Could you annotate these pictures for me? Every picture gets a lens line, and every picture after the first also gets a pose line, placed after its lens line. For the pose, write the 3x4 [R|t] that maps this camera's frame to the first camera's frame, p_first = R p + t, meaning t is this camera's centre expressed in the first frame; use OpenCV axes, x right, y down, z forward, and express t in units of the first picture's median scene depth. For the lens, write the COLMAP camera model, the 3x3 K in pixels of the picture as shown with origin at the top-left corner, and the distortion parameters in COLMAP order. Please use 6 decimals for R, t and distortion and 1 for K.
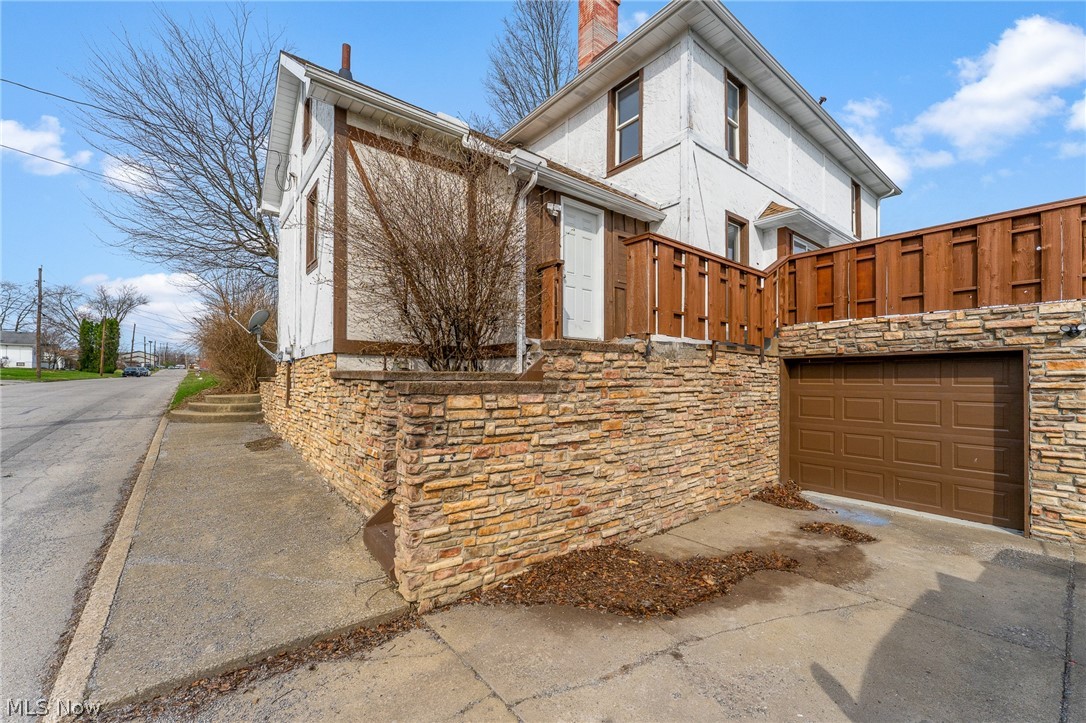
lens RADIAL K [[444.2, 0, 546.3], [0, 444.2, 377.8], [0, 0, 1]] dist [-0.000418, 0.000354]
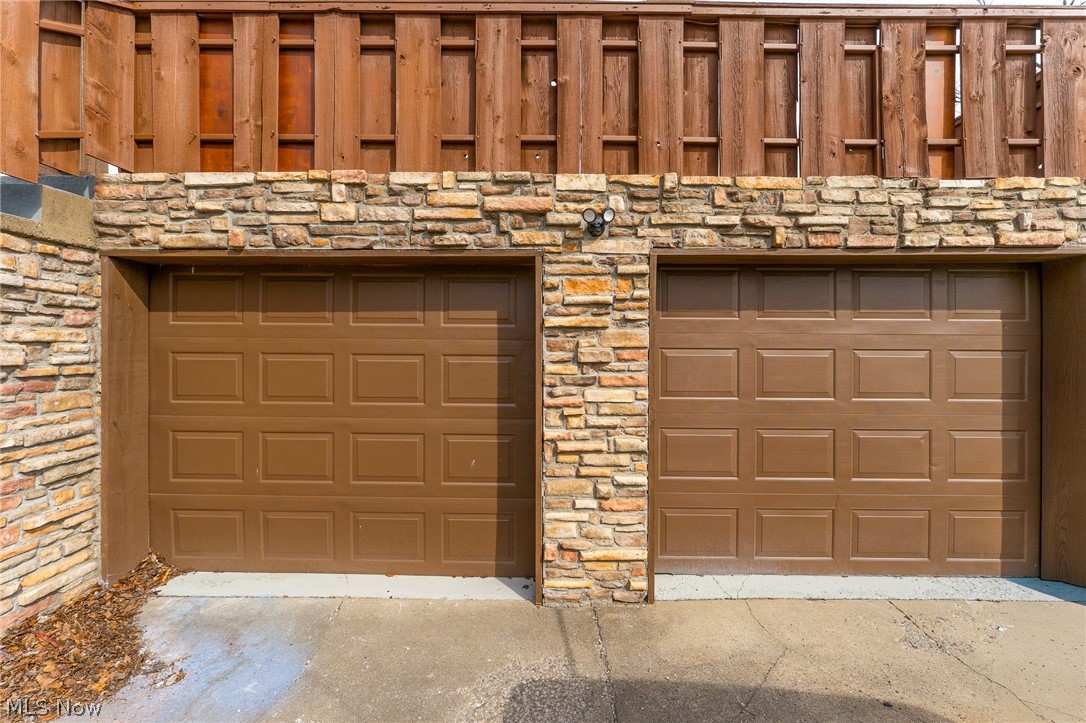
lens RADIAL K [[444.3, 0, 545.4], [0, 444.3, 345.7], [0, 0, 1]] dist [0.000151, 0.000097]
pose [[0.636261, -0.003696, 0.771465, 0.642030], [-0.005362, 0.999943, 0.009213, 0.038720], [-0.771455, -0.009999, 0.636205, 0.623976]]
